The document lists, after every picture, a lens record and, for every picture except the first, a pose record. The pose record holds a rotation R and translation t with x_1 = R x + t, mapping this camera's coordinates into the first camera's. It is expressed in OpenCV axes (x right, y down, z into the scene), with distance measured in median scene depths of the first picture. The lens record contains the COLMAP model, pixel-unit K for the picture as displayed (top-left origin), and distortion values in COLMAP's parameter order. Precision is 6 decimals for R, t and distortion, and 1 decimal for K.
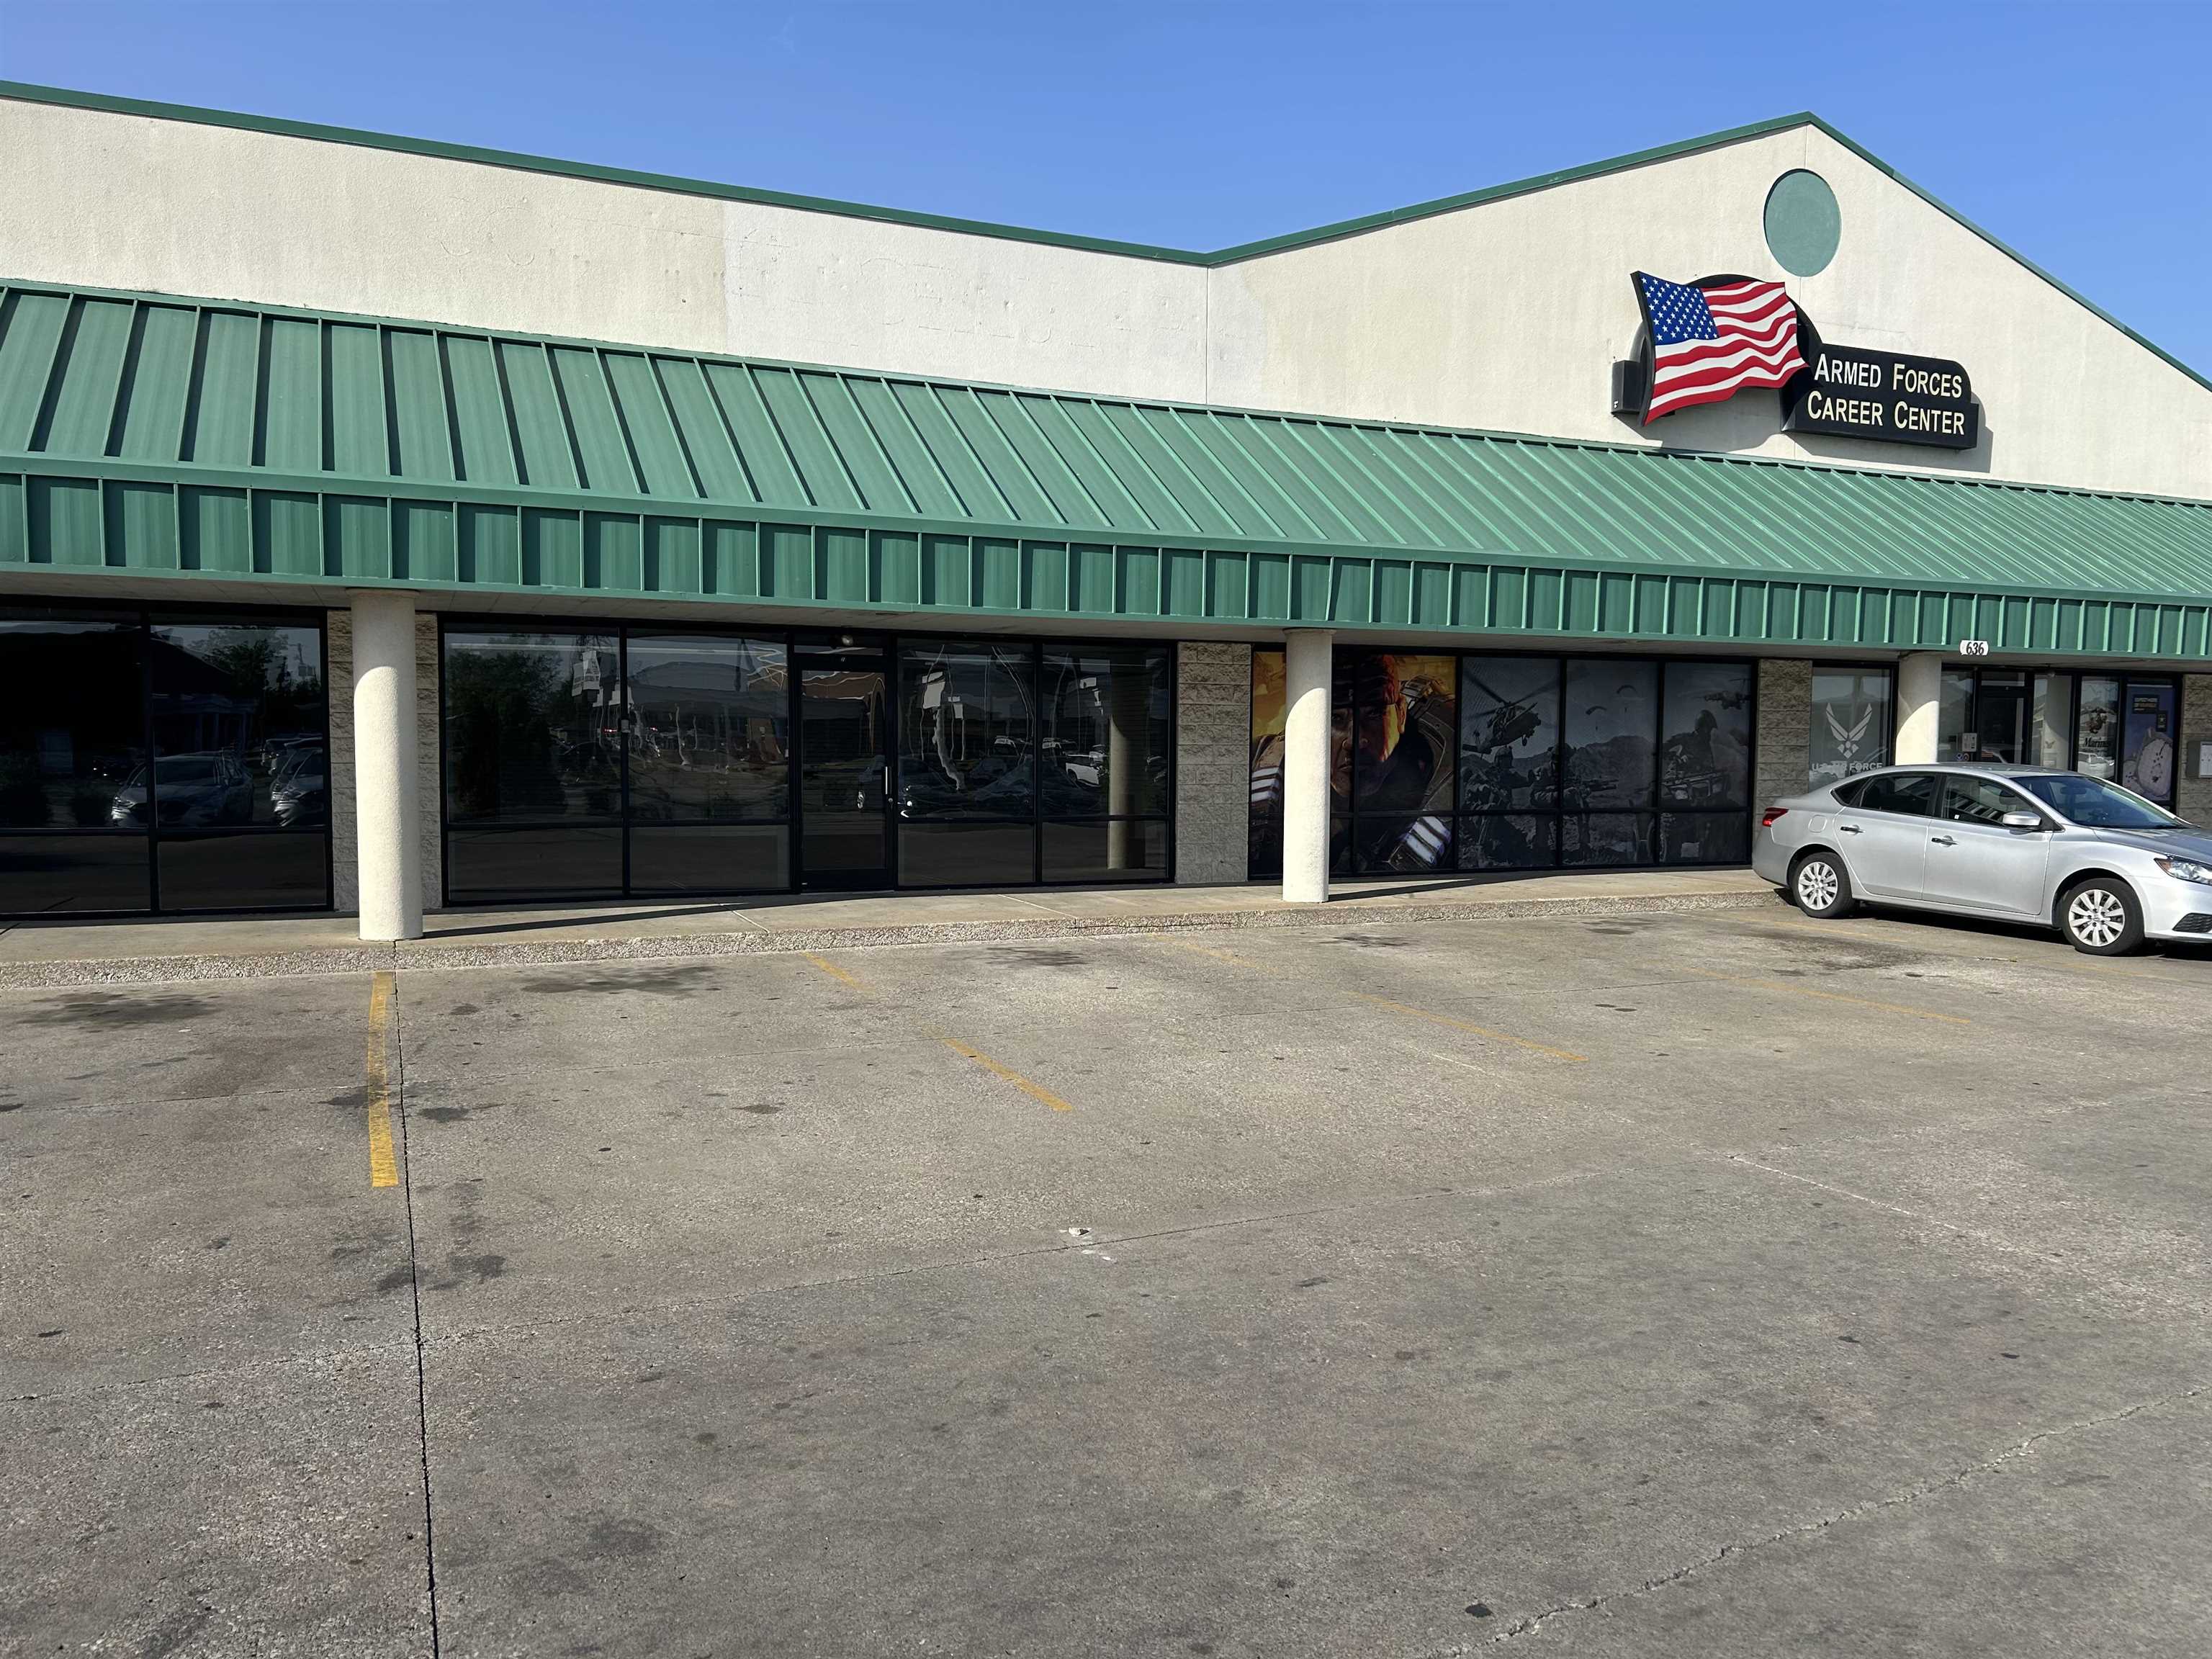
lens RADIAL K [[1655.3, 0, 1114.4], [0, 1655.3, 846.1], [0, 0, 1]] dist [0.059629, -0.065795]
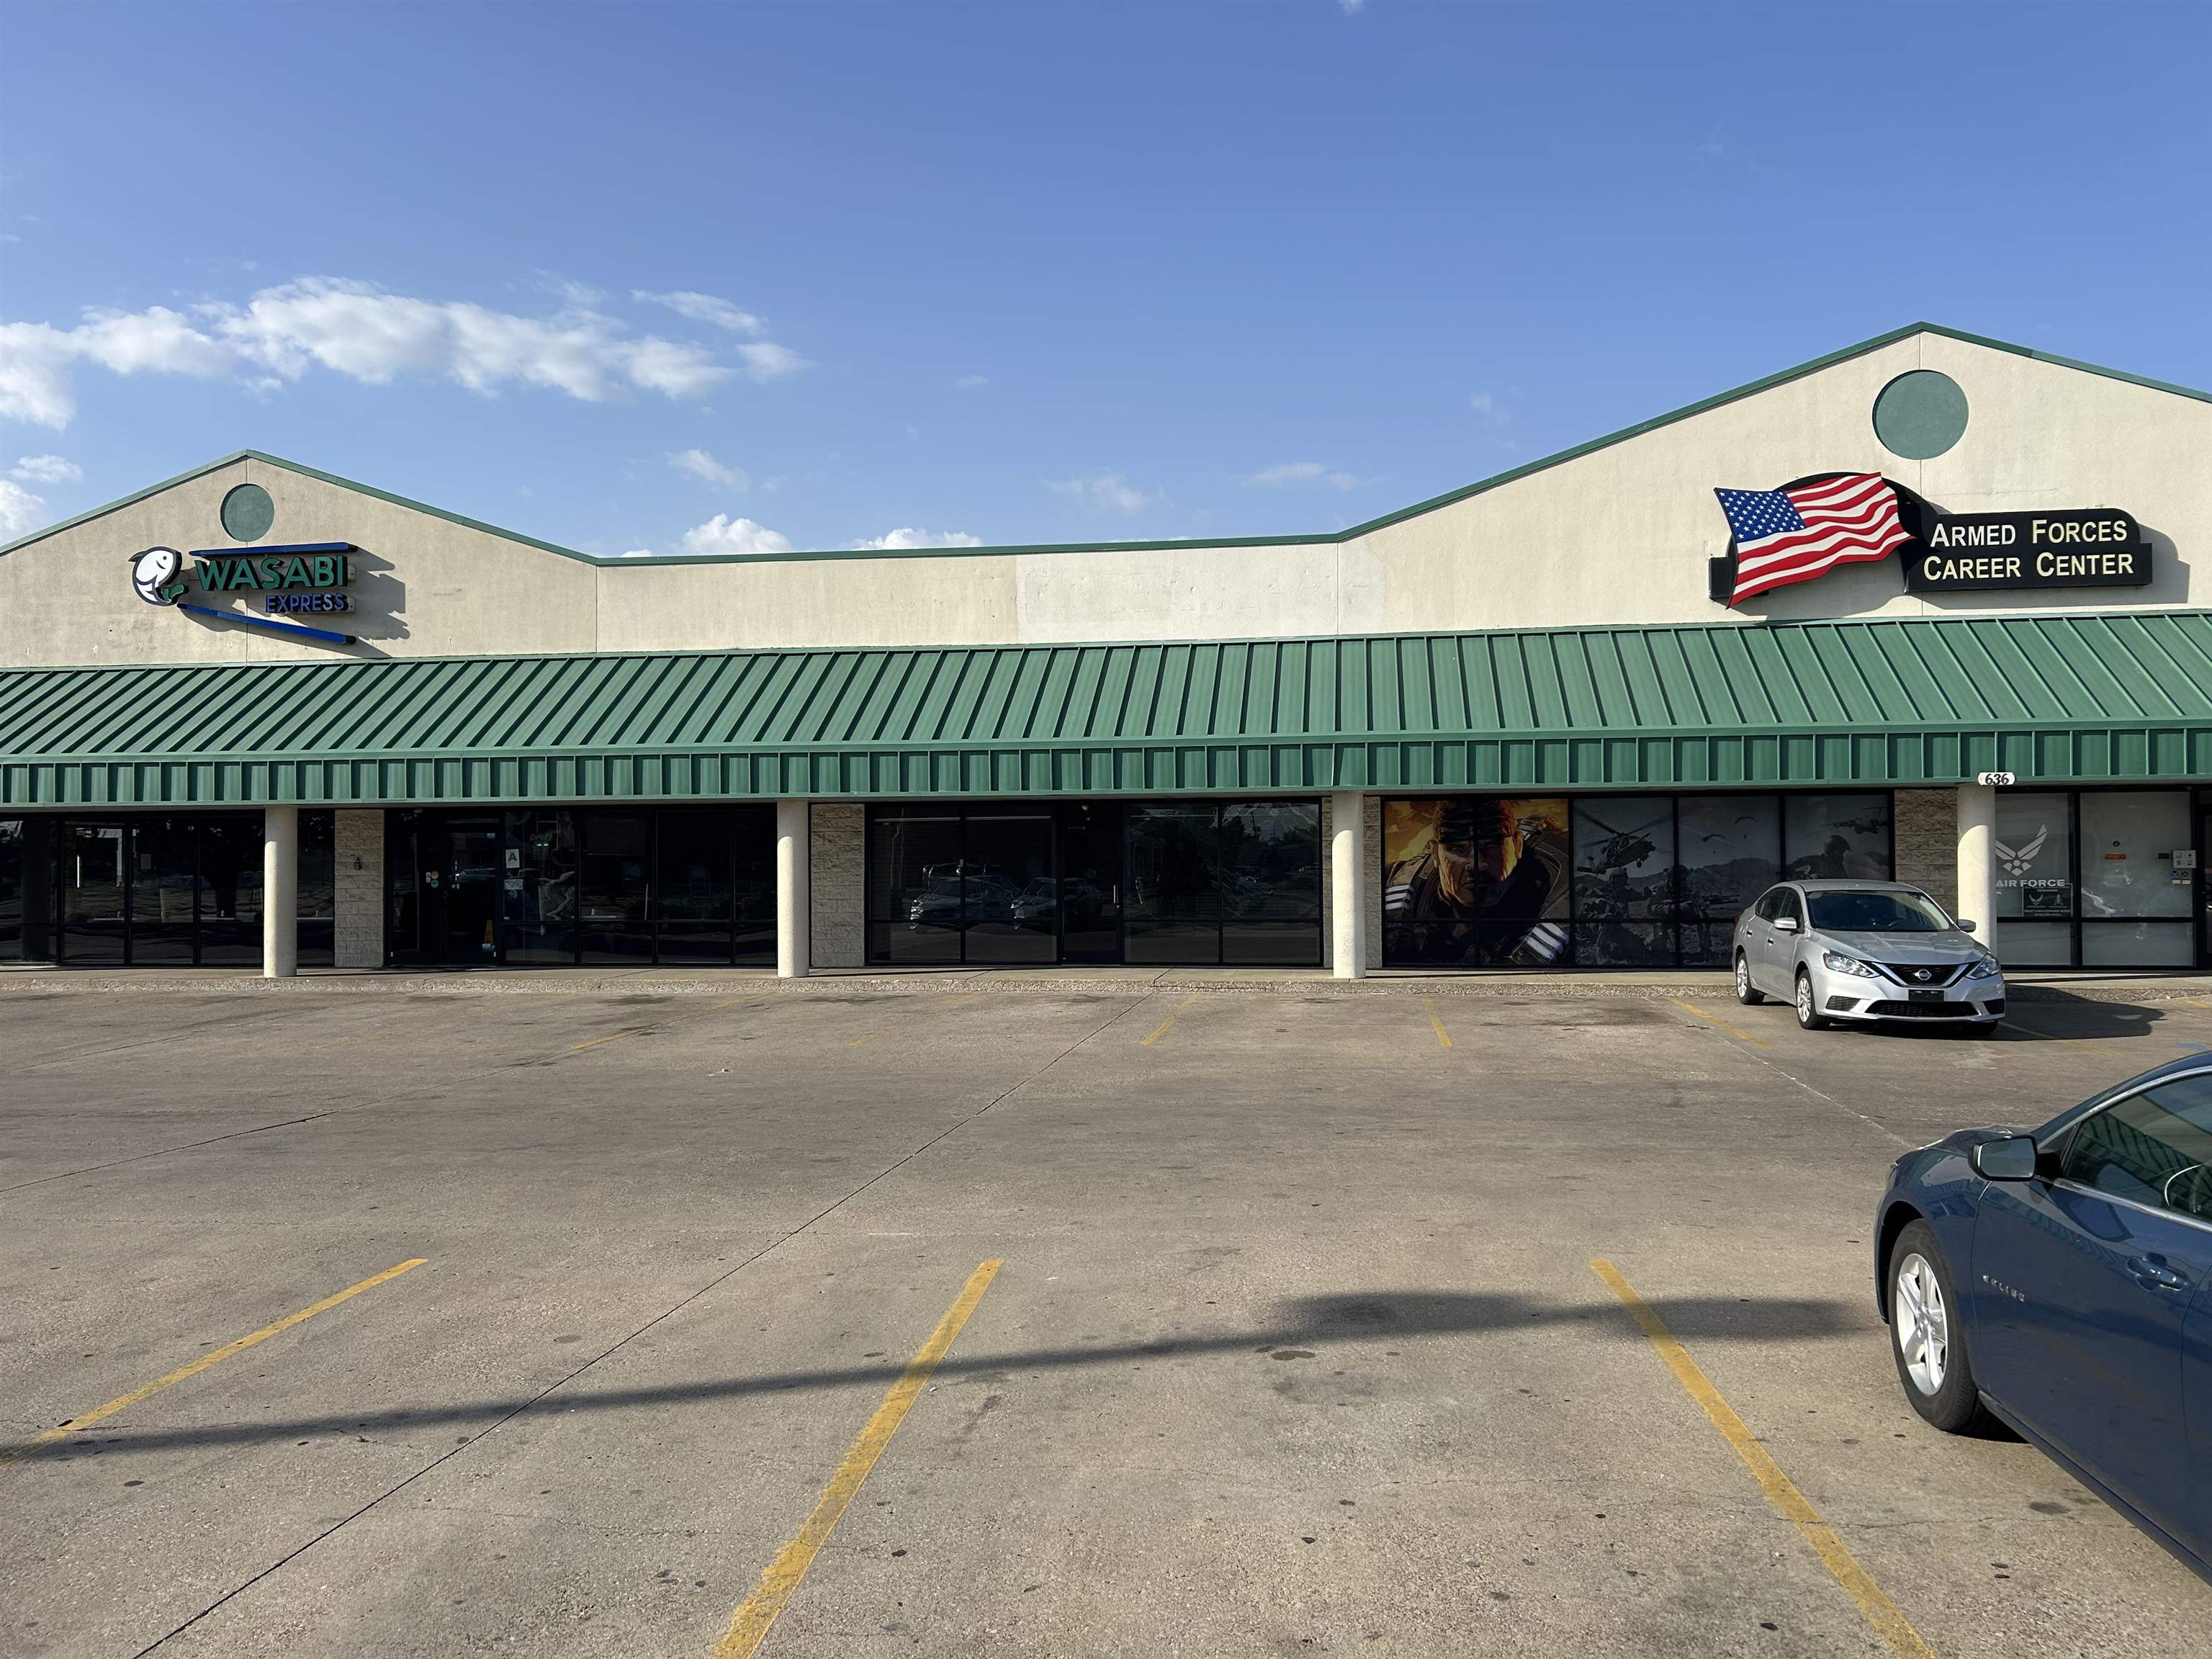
lens RADIAL K [[1655.3, 0, 1116.9], [0, 1655.3, 830.9], [0, 0, 1]] dist [0.059629, -0.065795]
pose [[0.838318, -0.022405, -0.544721, 0.606685], [-0.021949, 0.996958, -0.074786, 0.014752], [0.544740, 0.074650, 0.835276, -0.265174]]
